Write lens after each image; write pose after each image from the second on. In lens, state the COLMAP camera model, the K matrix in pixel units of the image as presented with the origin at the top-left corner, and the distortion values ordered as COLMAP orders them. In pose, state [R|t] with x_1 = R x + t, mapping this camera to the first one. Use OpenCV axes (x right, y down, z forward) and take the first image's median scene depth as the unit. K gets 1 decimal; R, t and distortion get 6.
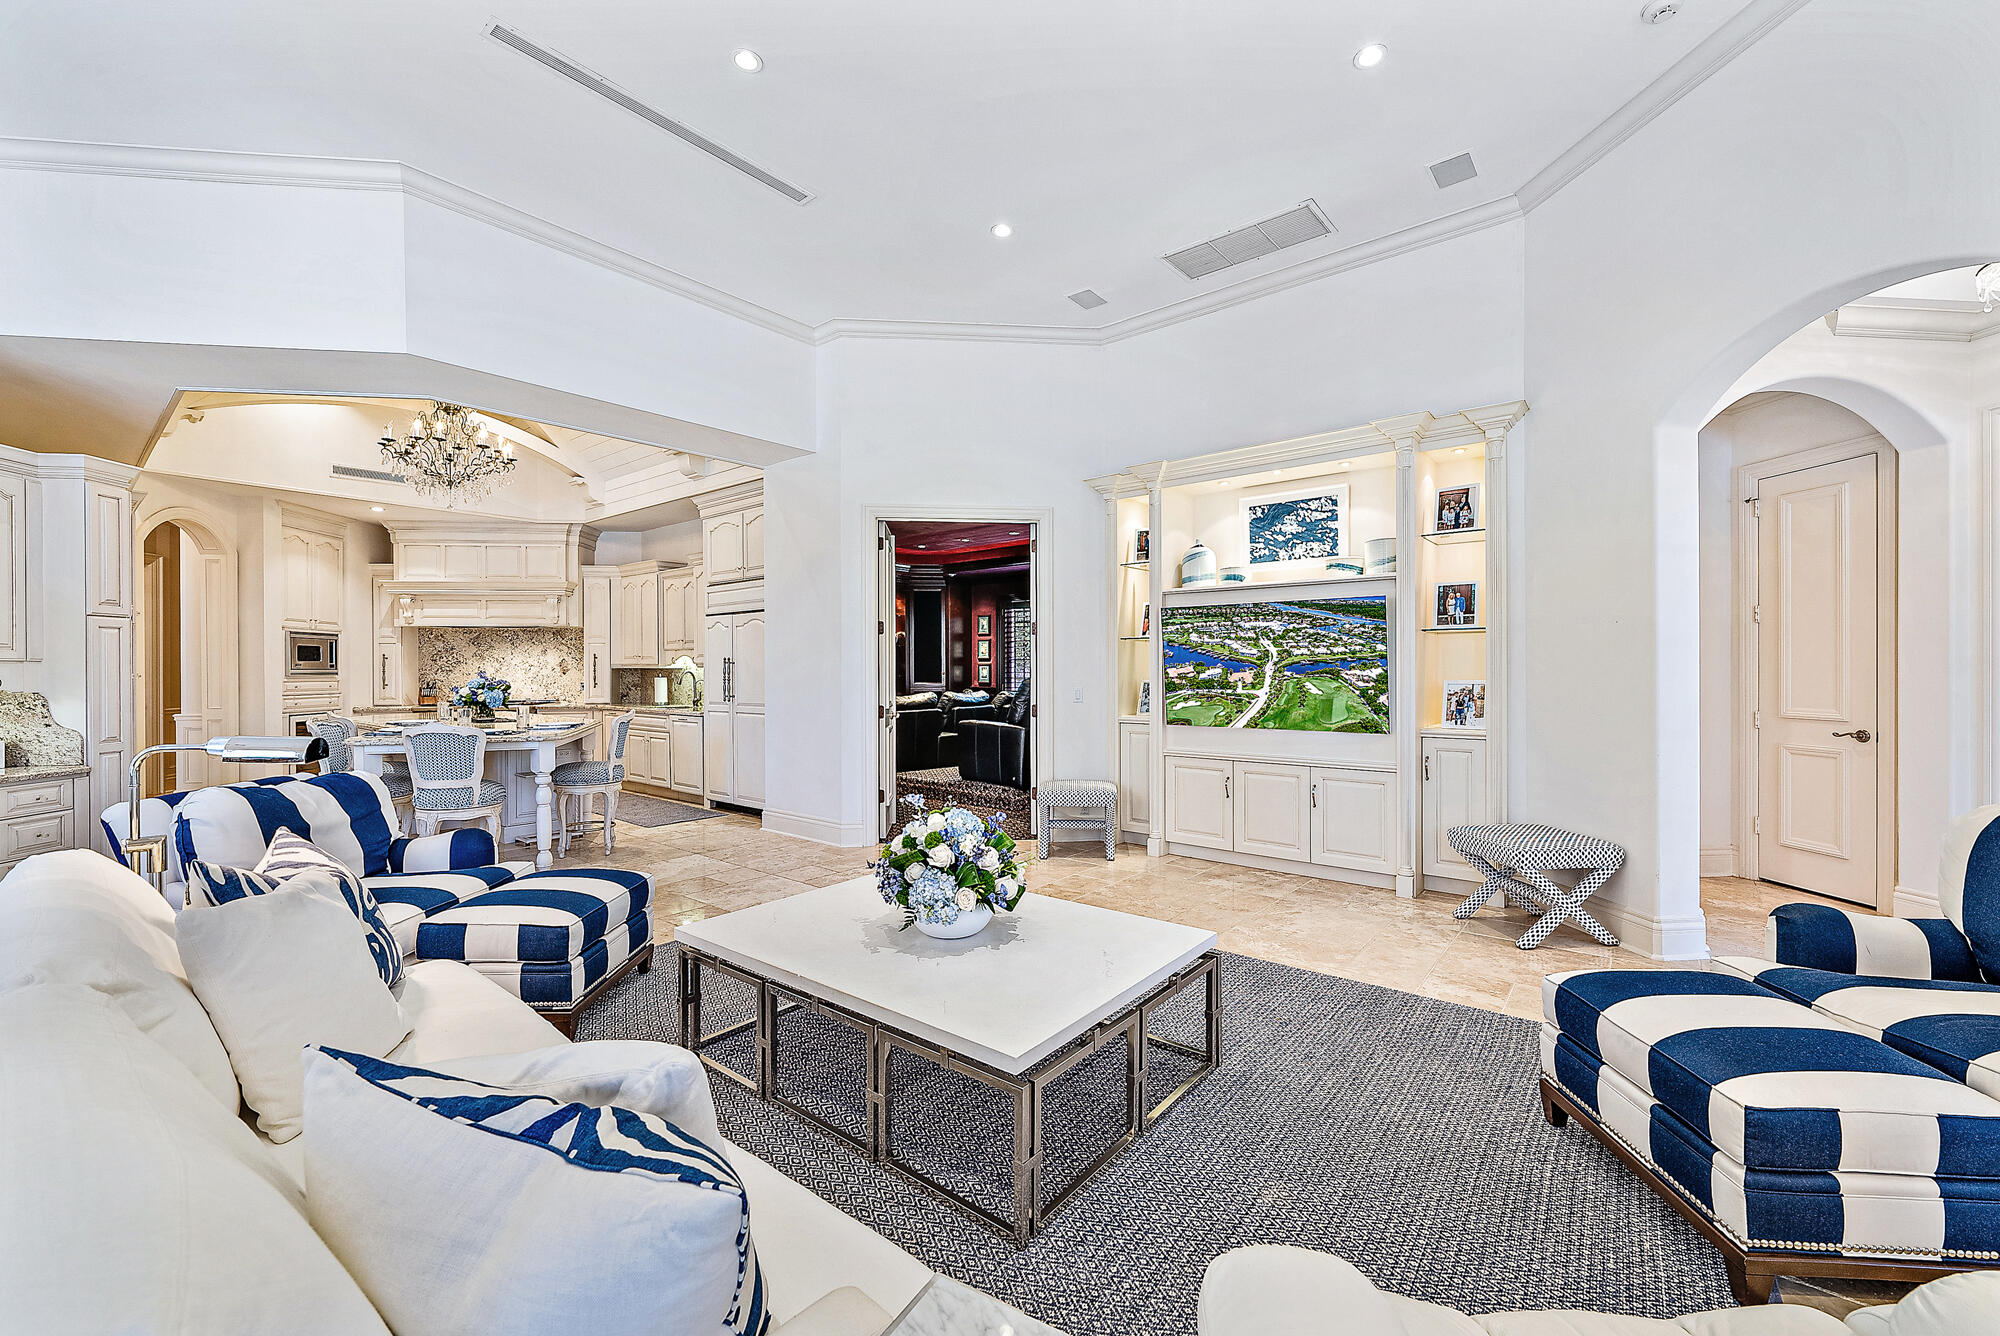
lens RADIAL K [[798.9, 0, 1008.7], [0, 798.9, 666.0], [0, 0, 1]] dist [0.000815, 0.000000]
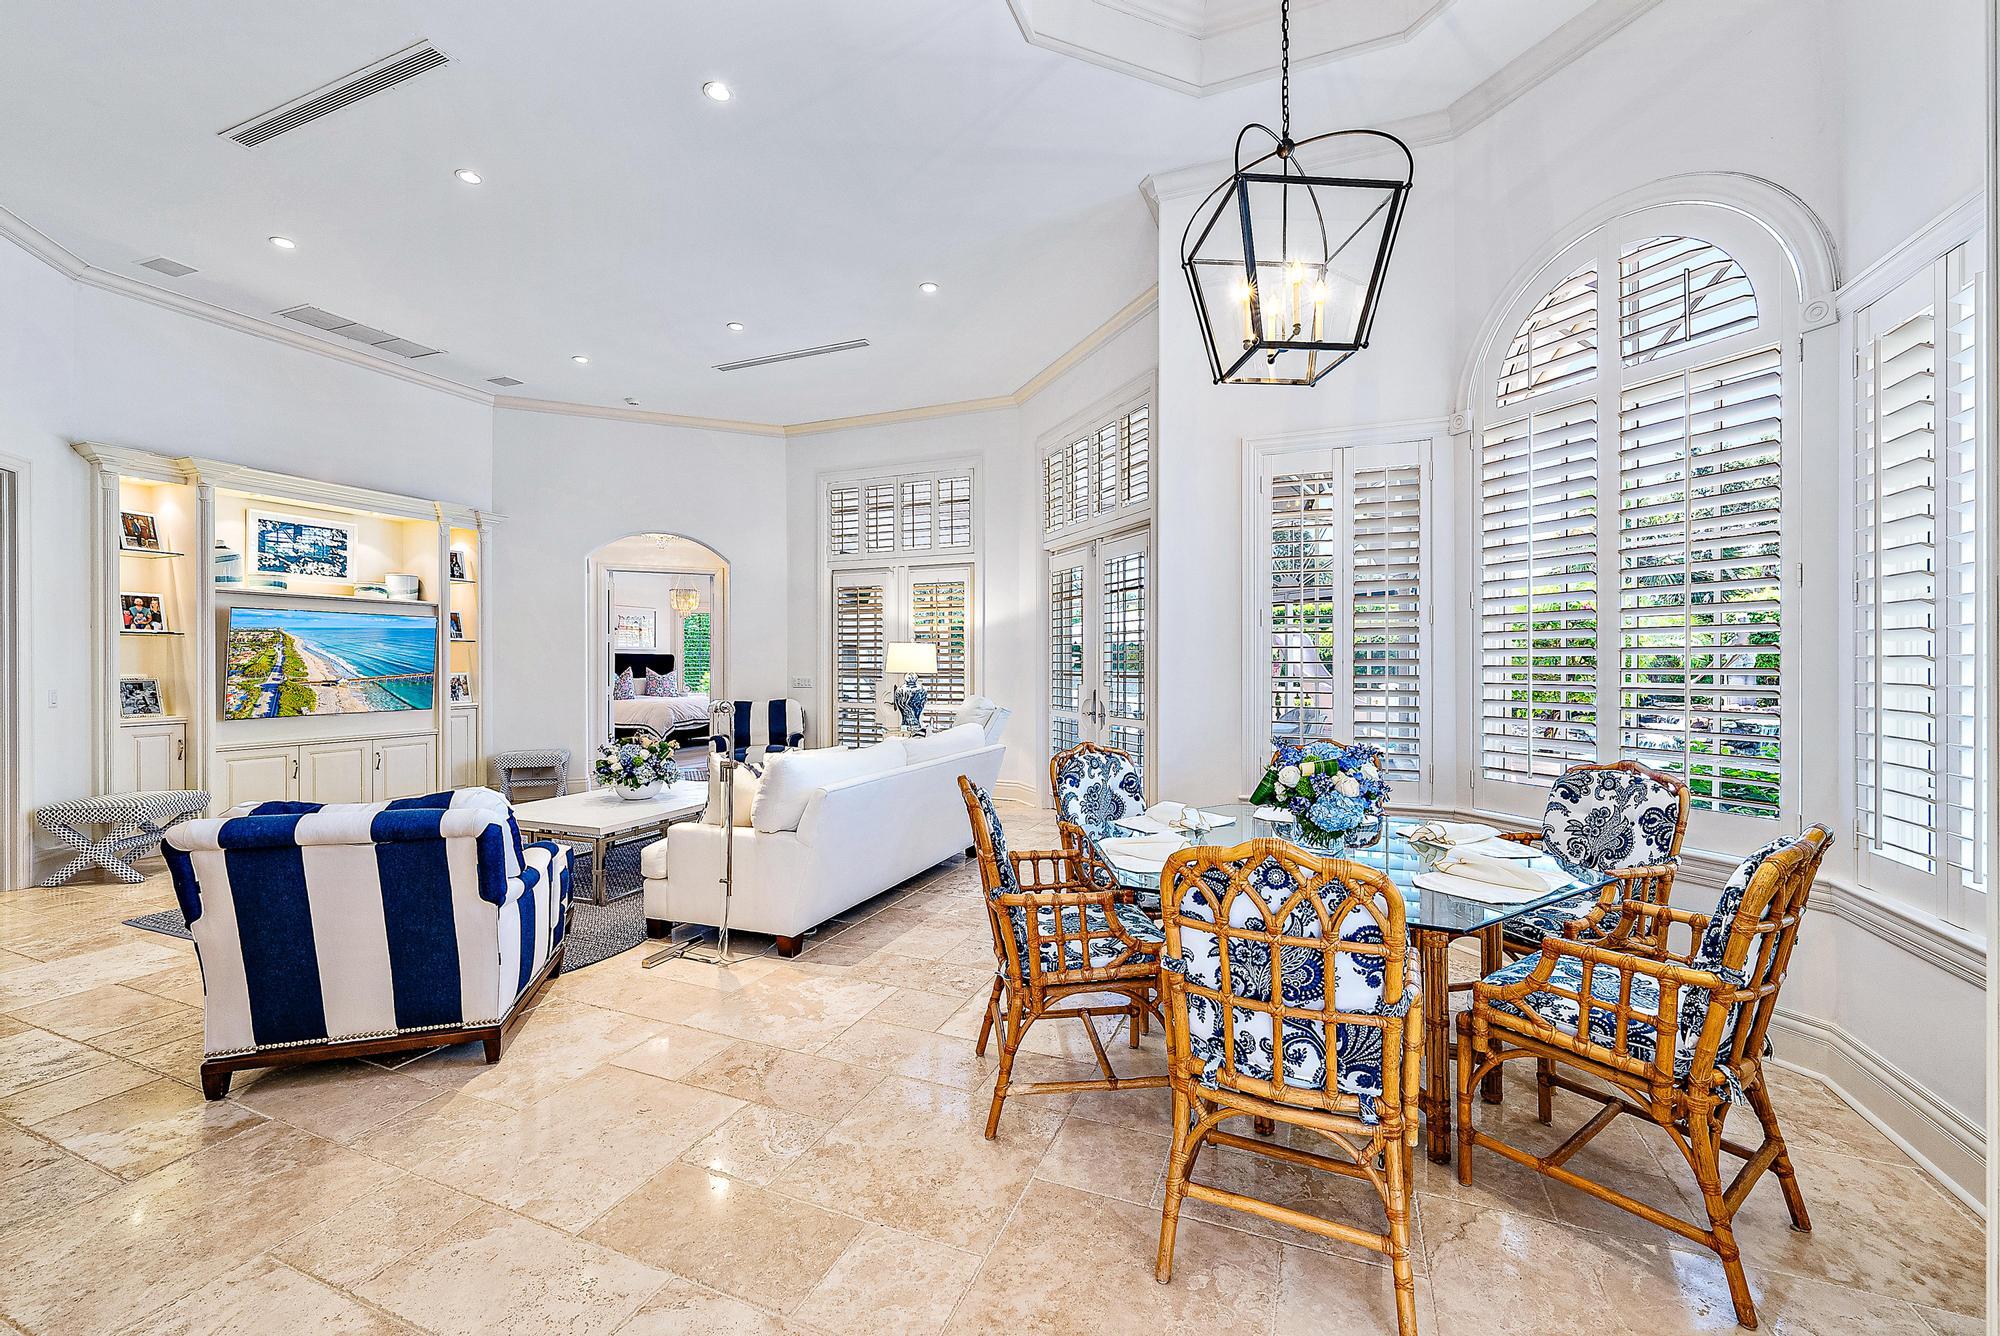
lens RADIAL K [[798.9, 0, 1008.7], [0, 798.9, 666.0], [0, 0, 1]] dist [0.000815, 0.000000]
pose [[-0.287409, 0.002856, 0.957804, -0.543408], [0.001763, 0.999995, -0.002453, 0.004385], [-0.957806, 0.000984, -0.287412, 0.168065]]
